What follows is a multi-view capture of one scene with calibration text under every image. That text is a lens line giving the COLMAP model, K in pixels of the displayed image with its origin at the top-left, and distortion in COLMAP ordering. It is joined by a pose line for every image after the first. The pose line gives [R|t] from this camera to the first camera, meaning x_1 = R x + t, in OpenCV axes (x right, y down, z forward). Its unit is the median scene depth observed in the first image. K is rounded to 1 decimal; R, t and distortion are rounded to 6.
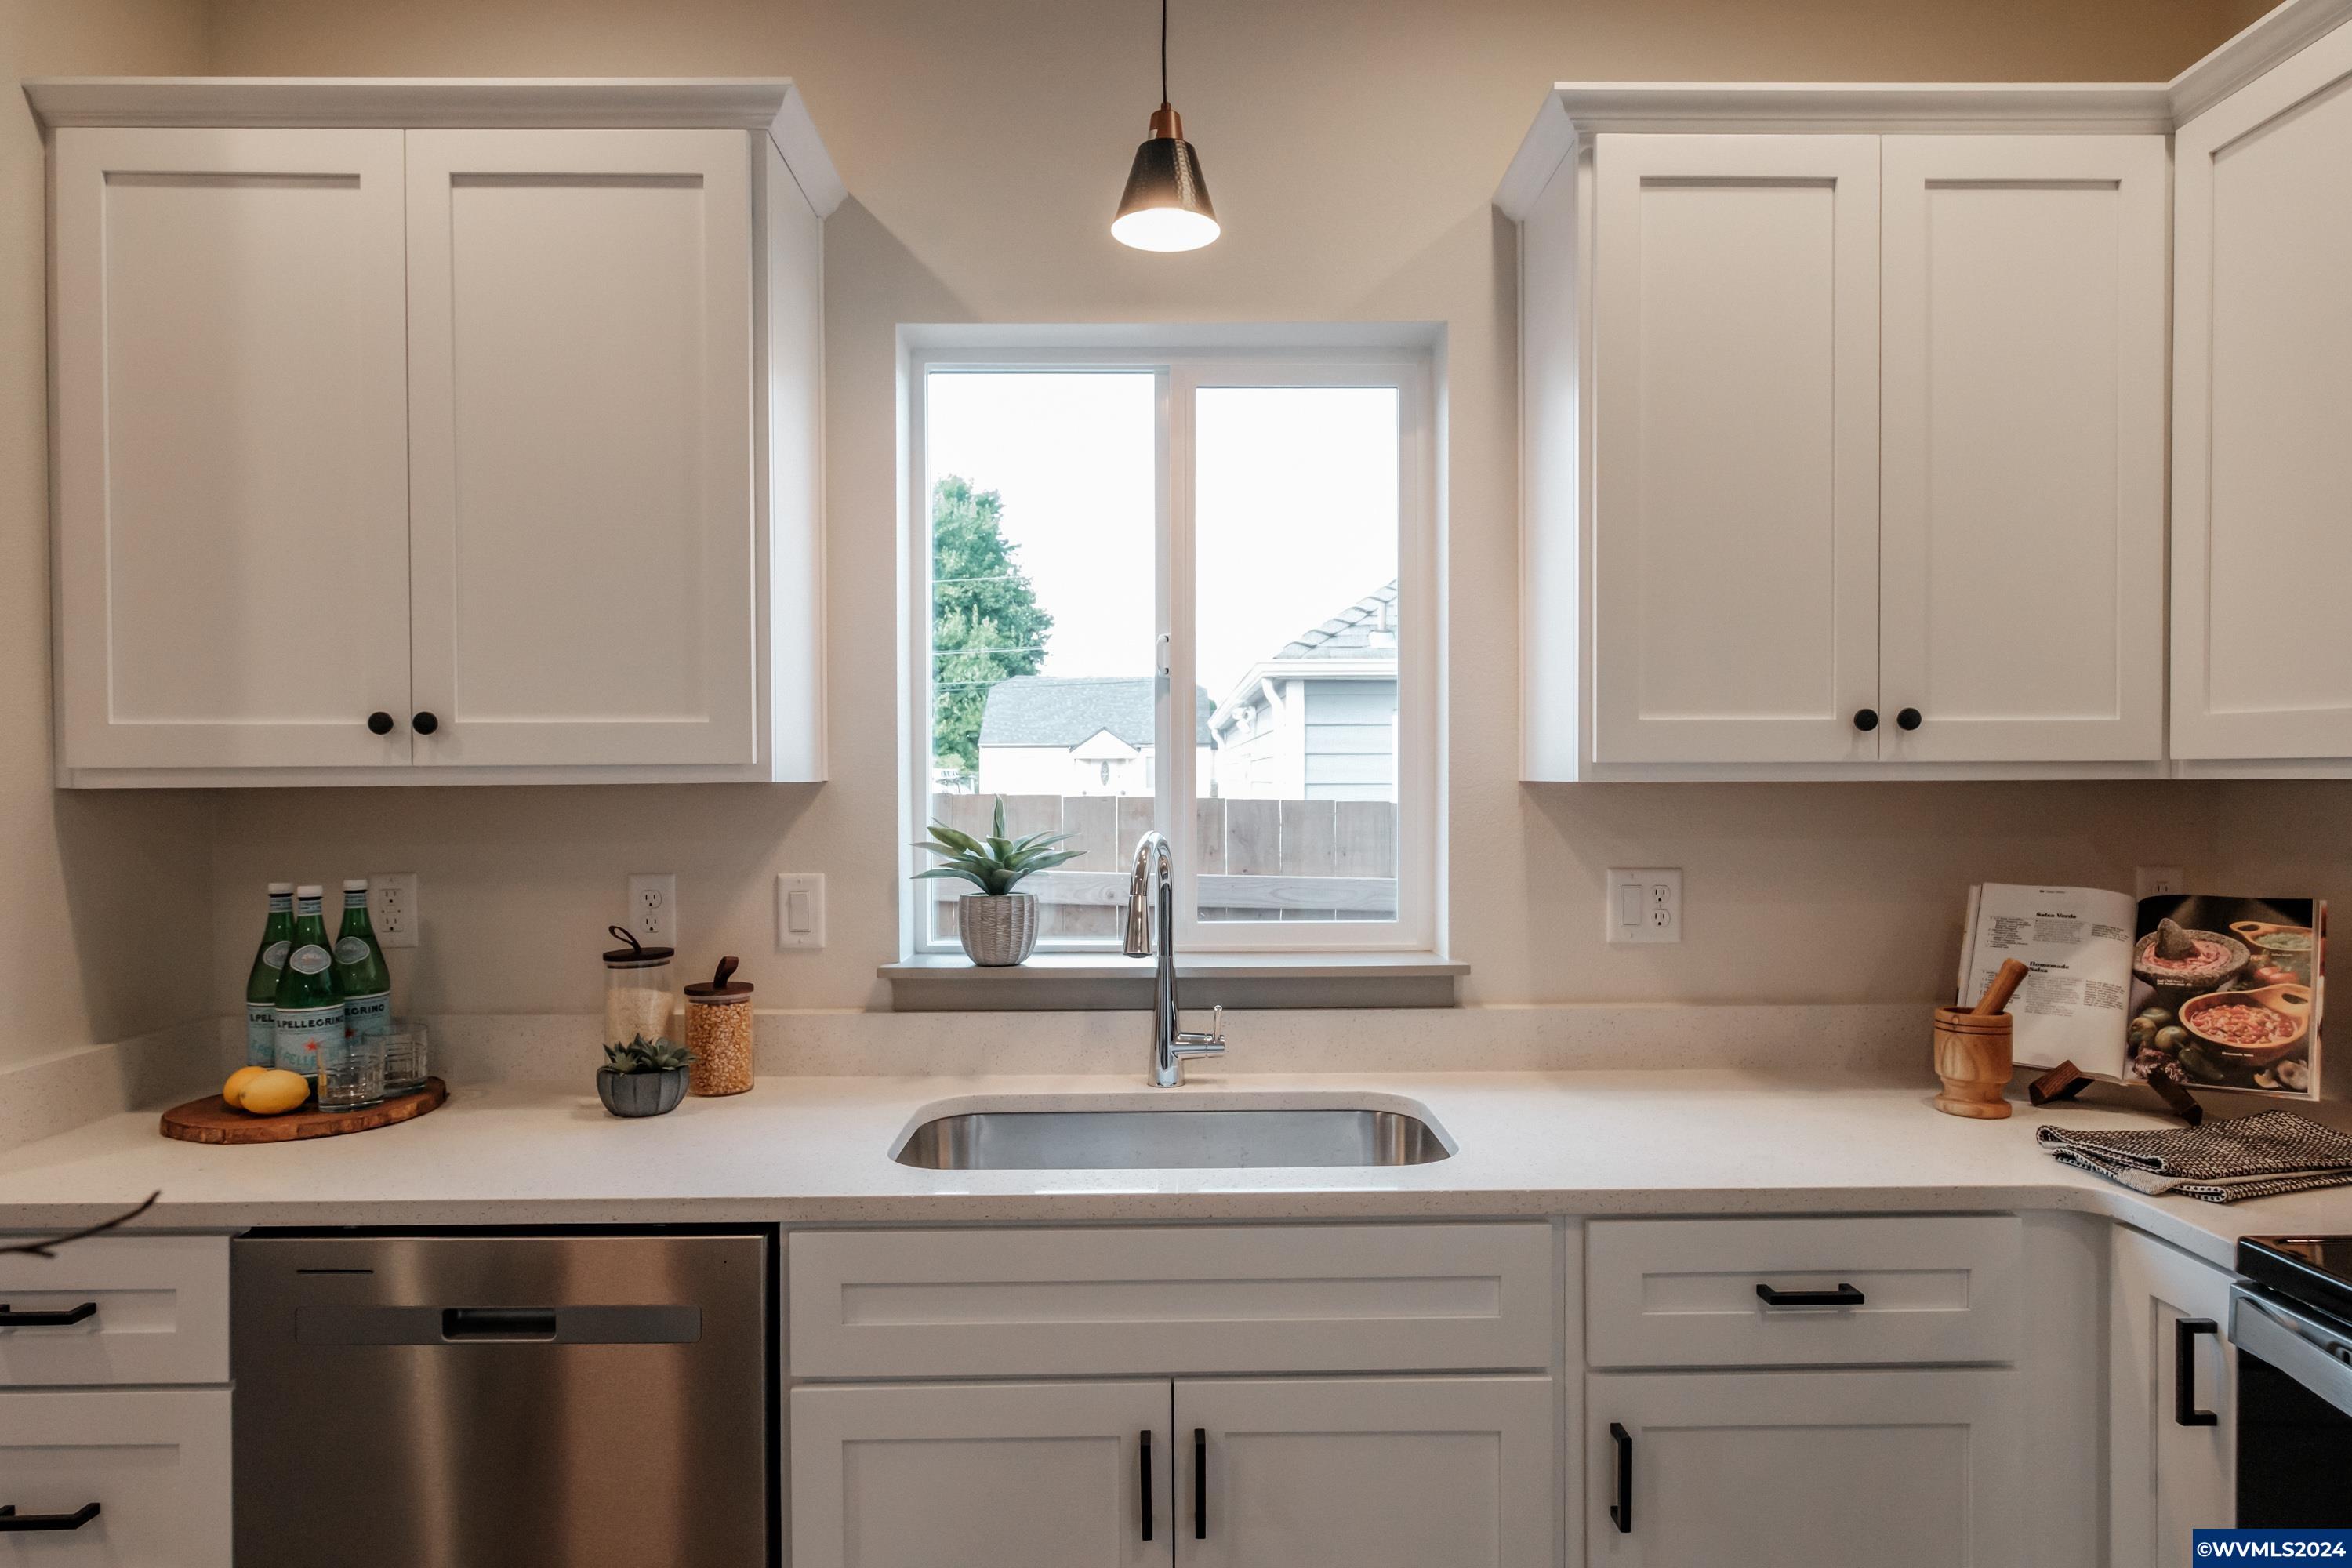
lens RADIAL K [[1365.5, 0, 1176.9], [0, 1365.5, 790.9], [0, 0, 1]] dist [-0.002474, 0.002606]
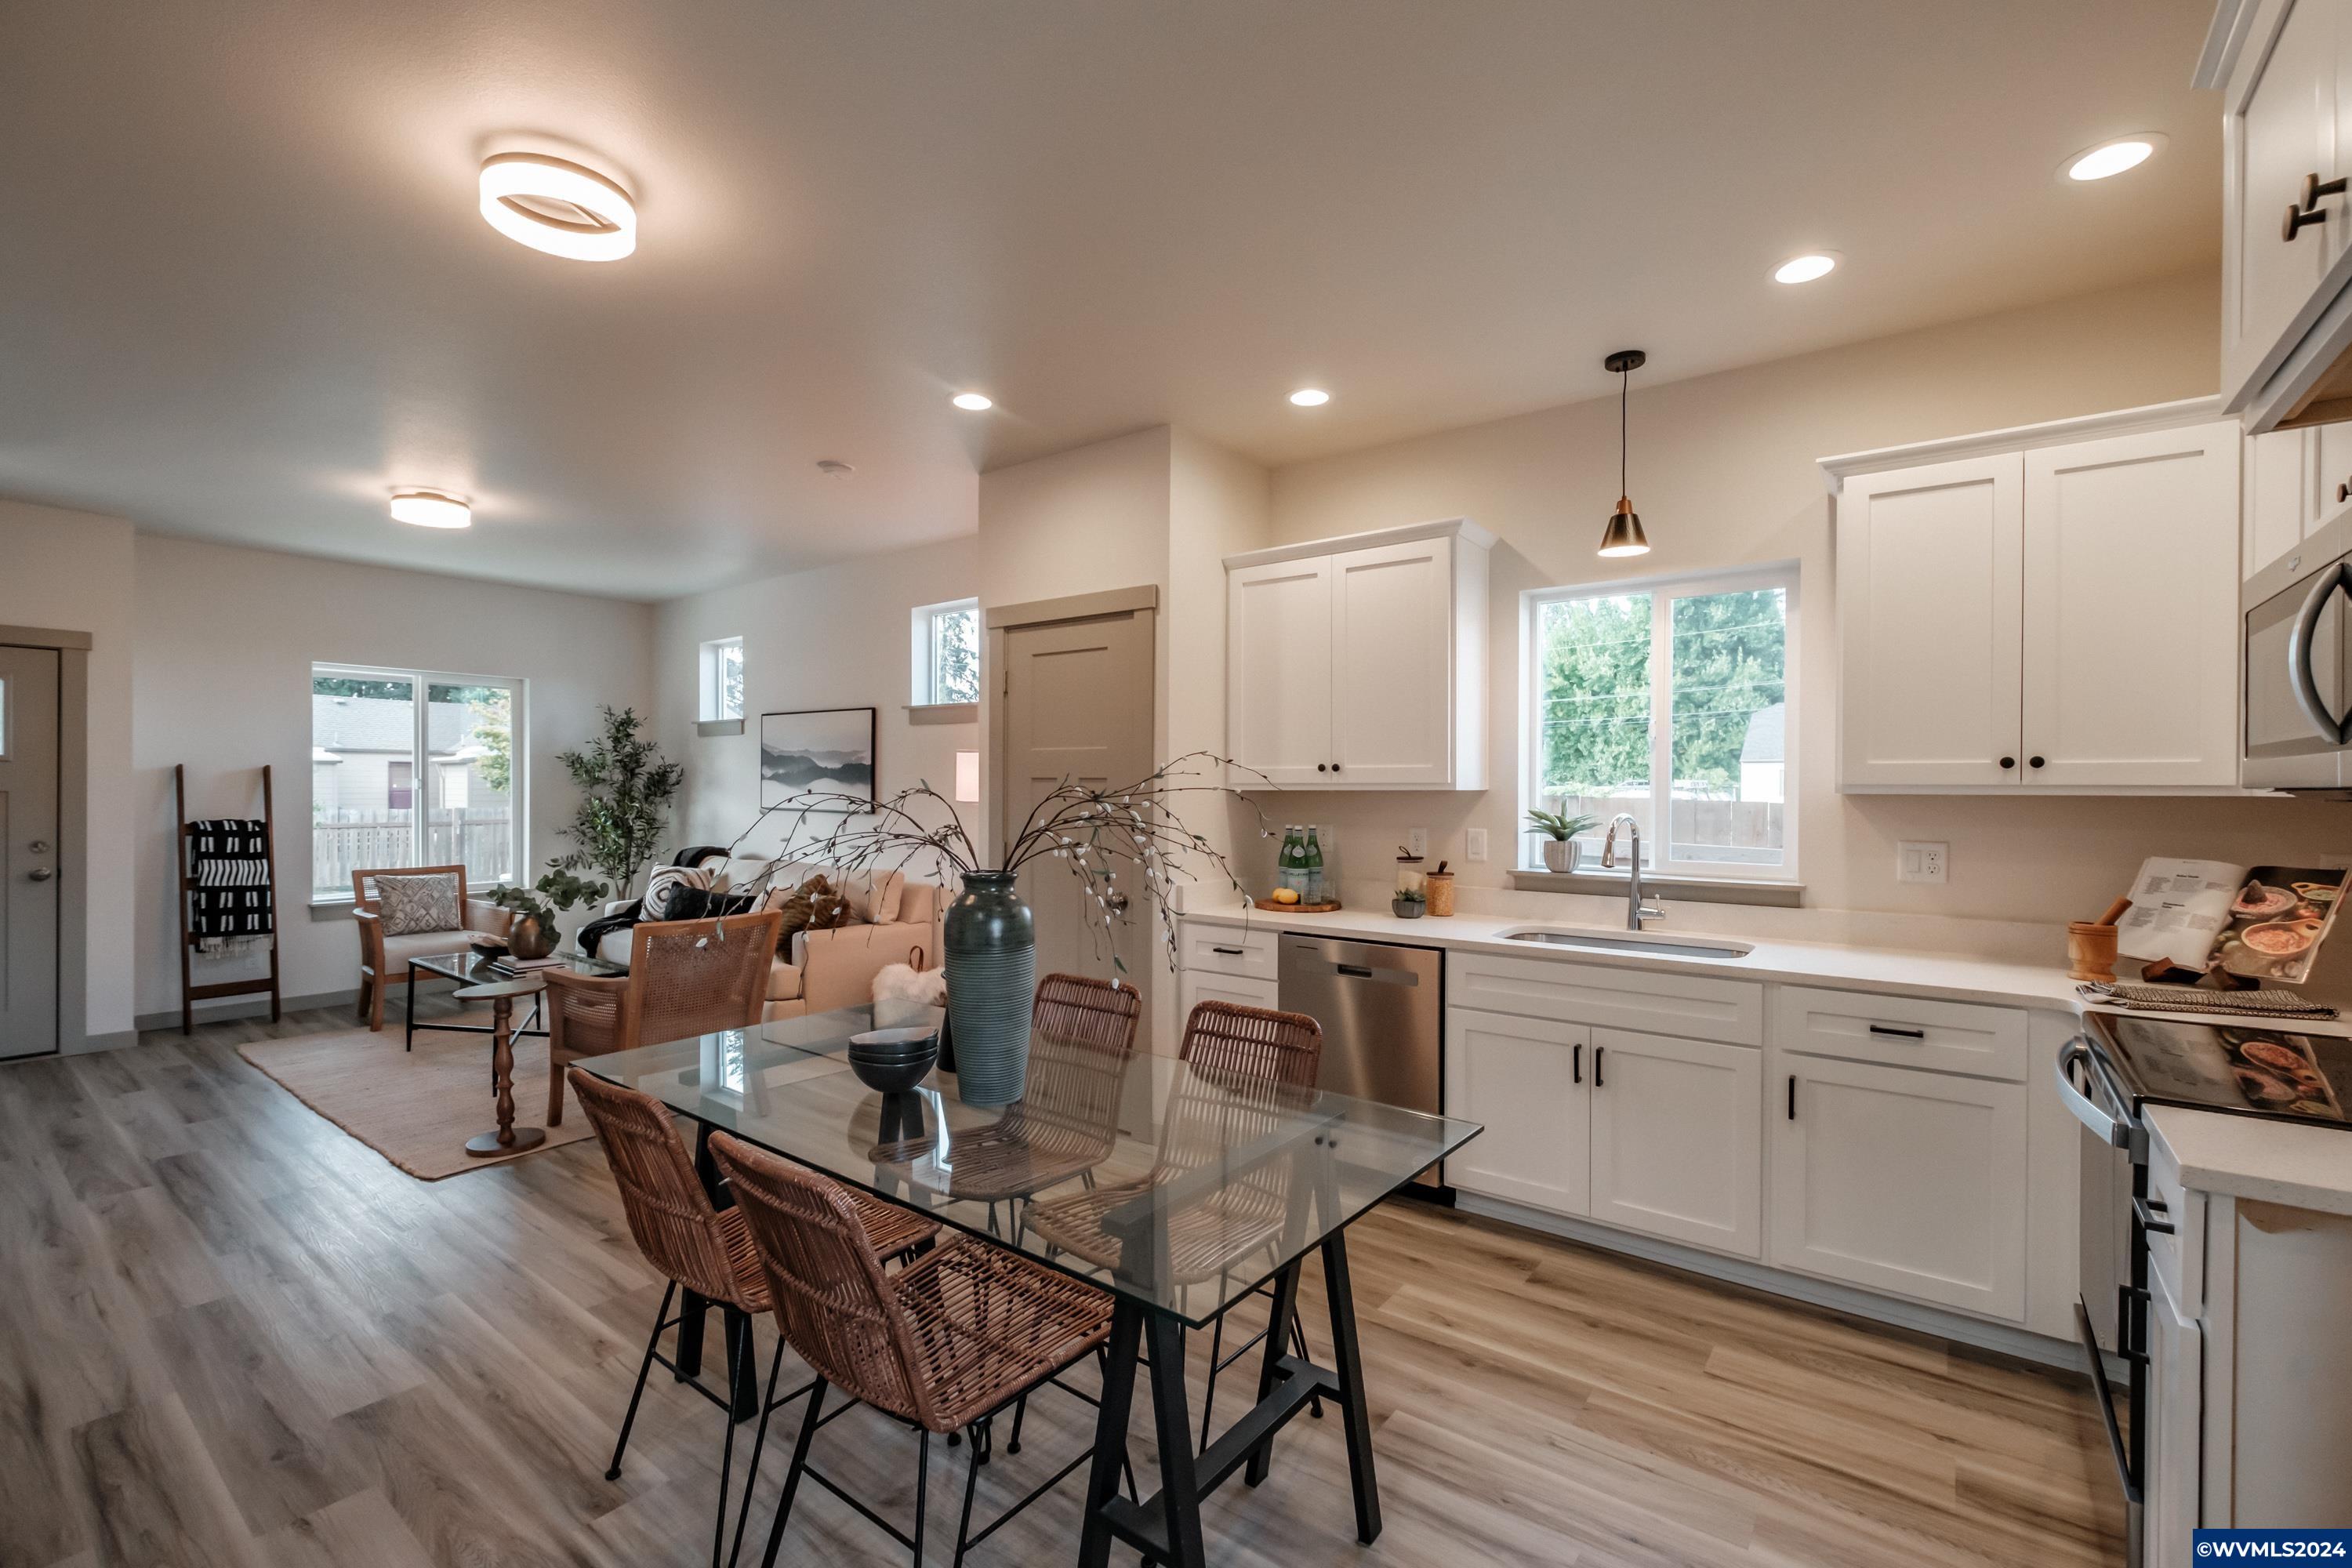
lens RADIAL K [[1008.1, 0, 1176.0], [0, 1008.1, 784.0], [0, 0, 1]] dist [-0.000257, -0.001074]
pose [[0.785397, 0.006228, -0.618961, 0.461446], [-0.013079, 0.999893, -0.006535, 0.001764], [0.618855, 0.013228, 0.785394, -0.807306]]
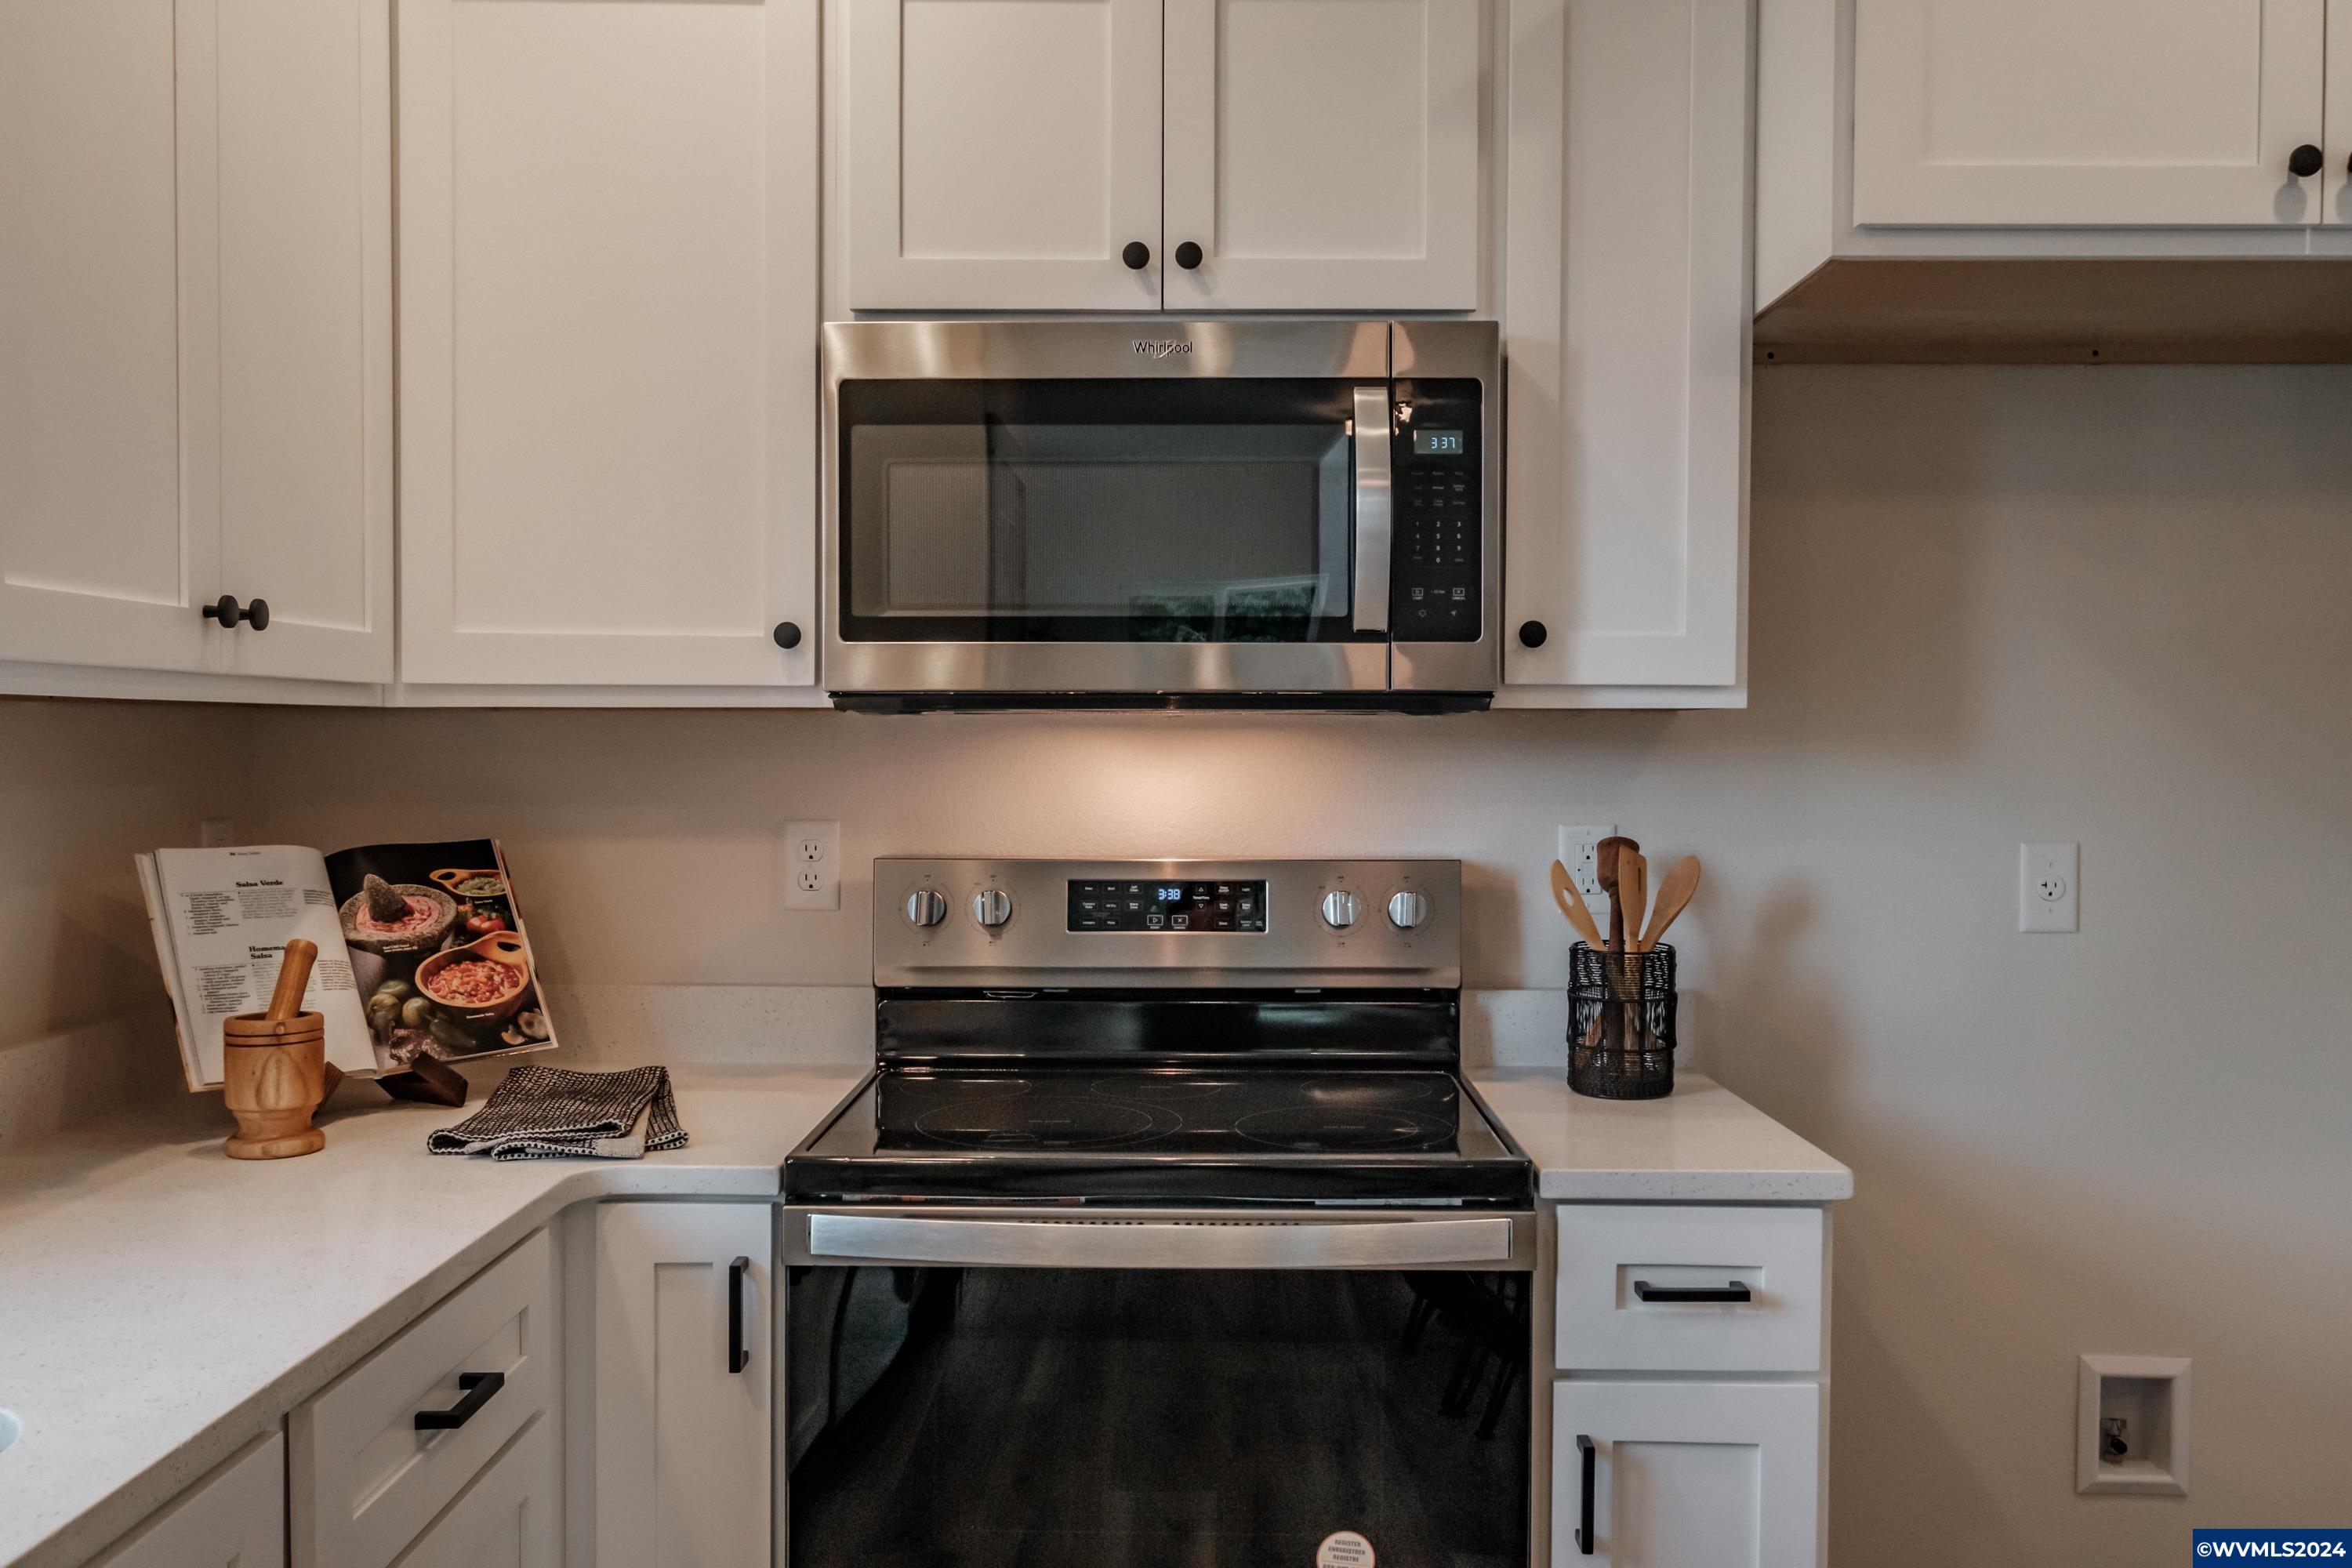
lens RADIAL K [[1987.7, 0, 1176.0], [0, 1987.7, 784.0], [0, 0, 1]] dist [0.004503, 0.001873]
pose [[0.023036, -0.021001, 0.999514, -0.490546], [0.005931, 0.999765, 0.020870, 0.016193], [-0.999717, 0.005447, 0.023155, 0.491536]]
